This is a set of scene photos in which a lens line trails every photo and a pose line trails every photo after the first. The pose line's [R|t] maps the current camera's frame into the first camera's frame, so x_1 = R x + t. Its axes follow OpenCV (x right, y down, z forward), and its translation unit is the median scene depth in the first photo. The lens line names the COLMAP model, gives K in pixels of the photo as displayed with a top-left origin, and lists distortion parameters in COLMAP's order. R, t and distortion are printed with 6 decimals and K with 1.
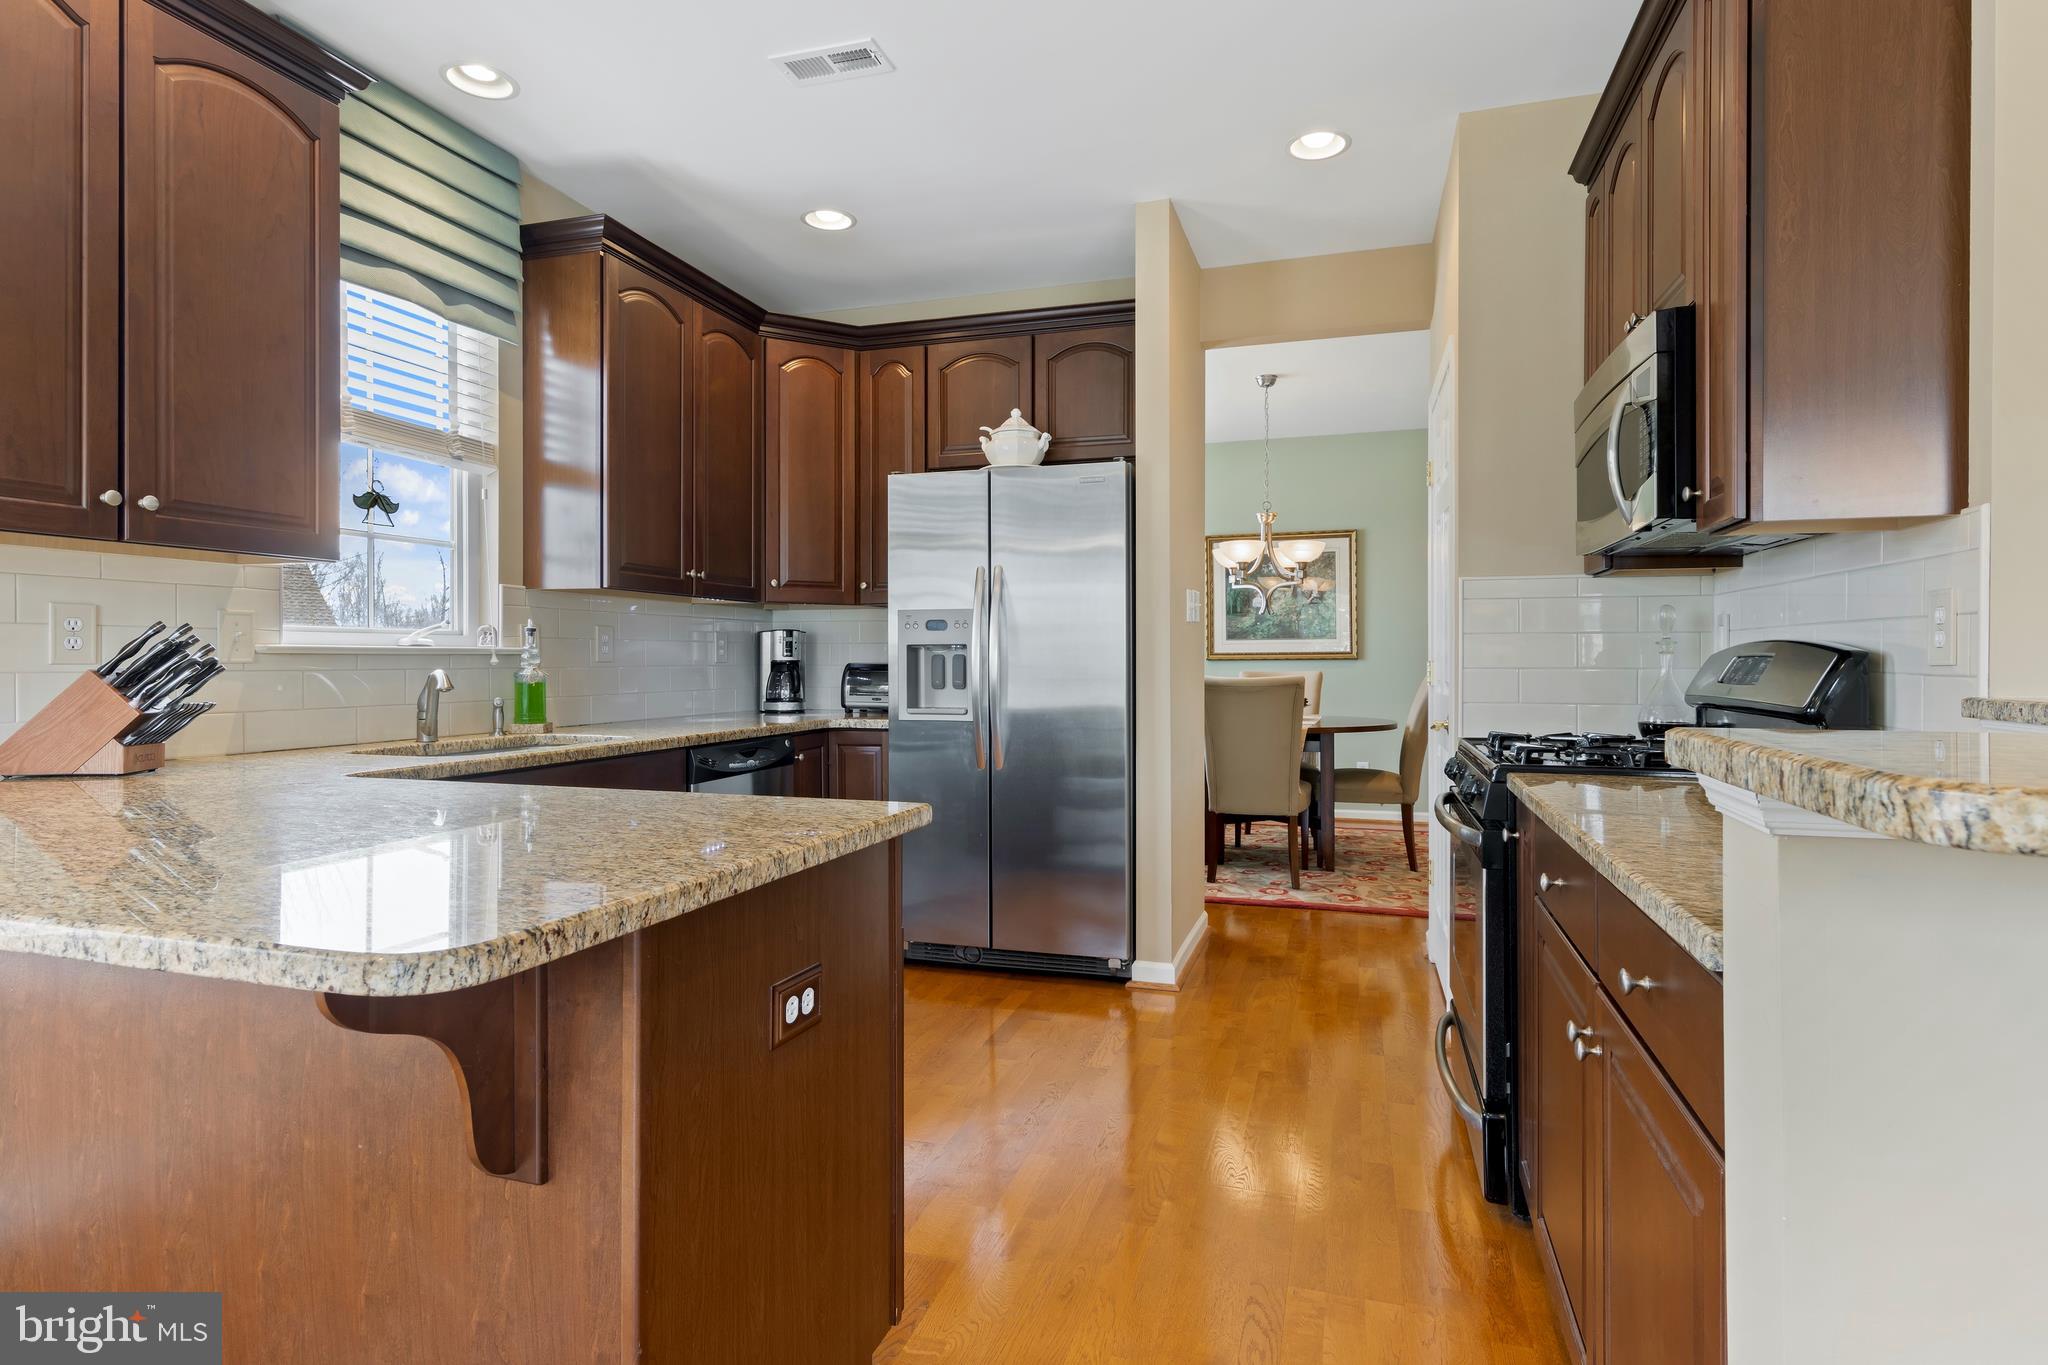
lens RADIAL K [[1044.8, 0, 1020.5], [0, 1044.8, 660.6], [0, 0, 1]] dist [0.014446, -0.005344]
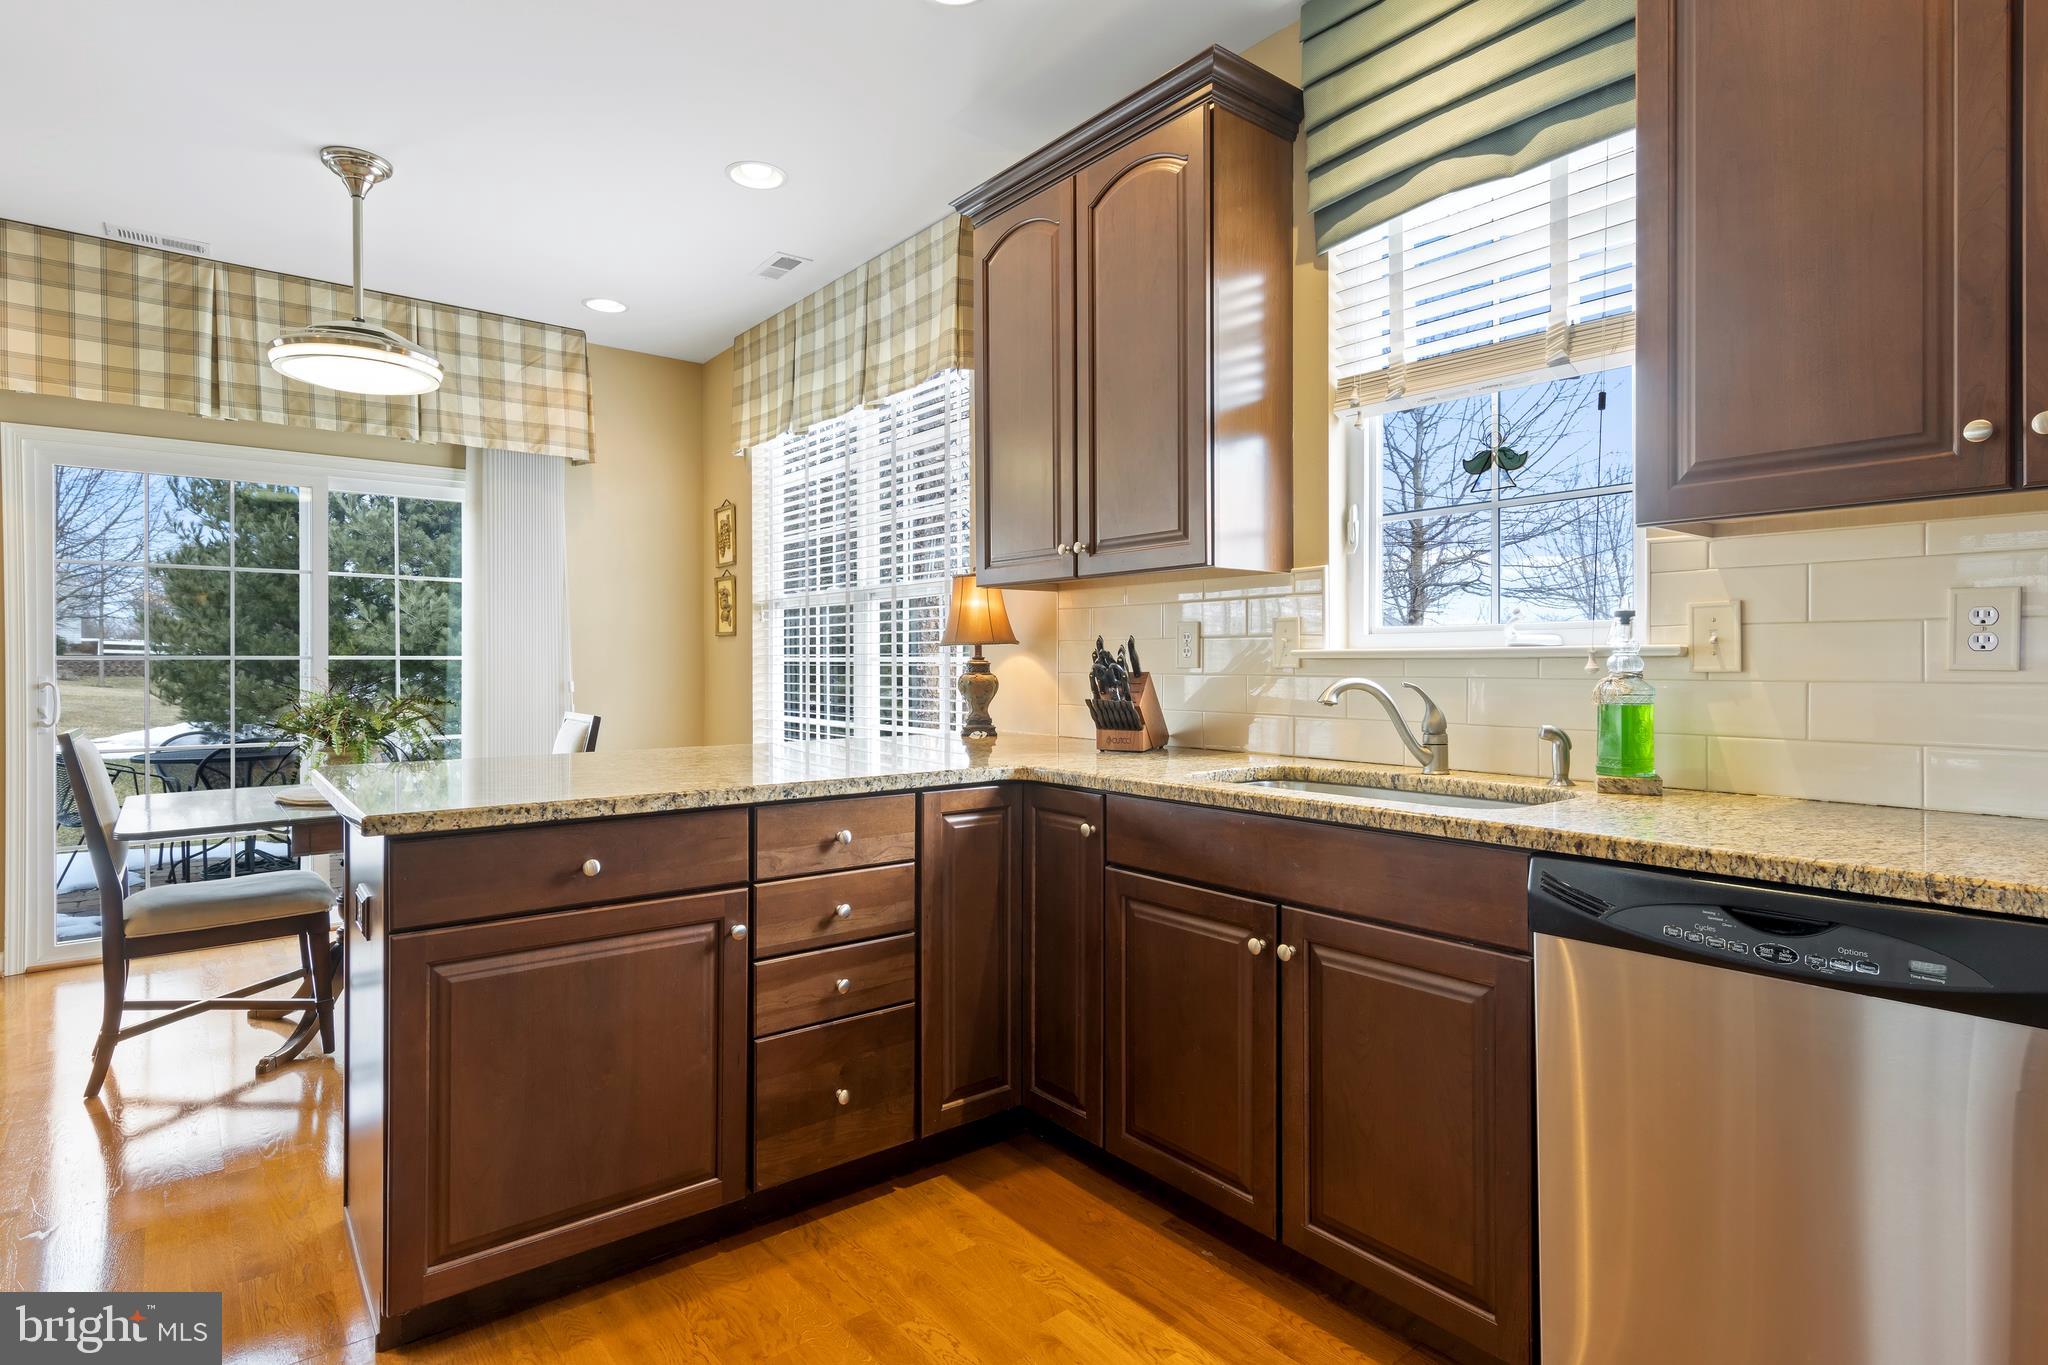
lens RADIAL K [[1044.8, 0, 1022.1], [0, 1044.8, 665.3], [0, 0, 1]] dist [0.014446, -0.005344]
pose [[-0.555486, 0.002363, -0.831522, 0.165861], [0.000189, 0.999996, 0.002715, -0.002129], [0.831526, 0.001351, -0.555485, 0.867191]]
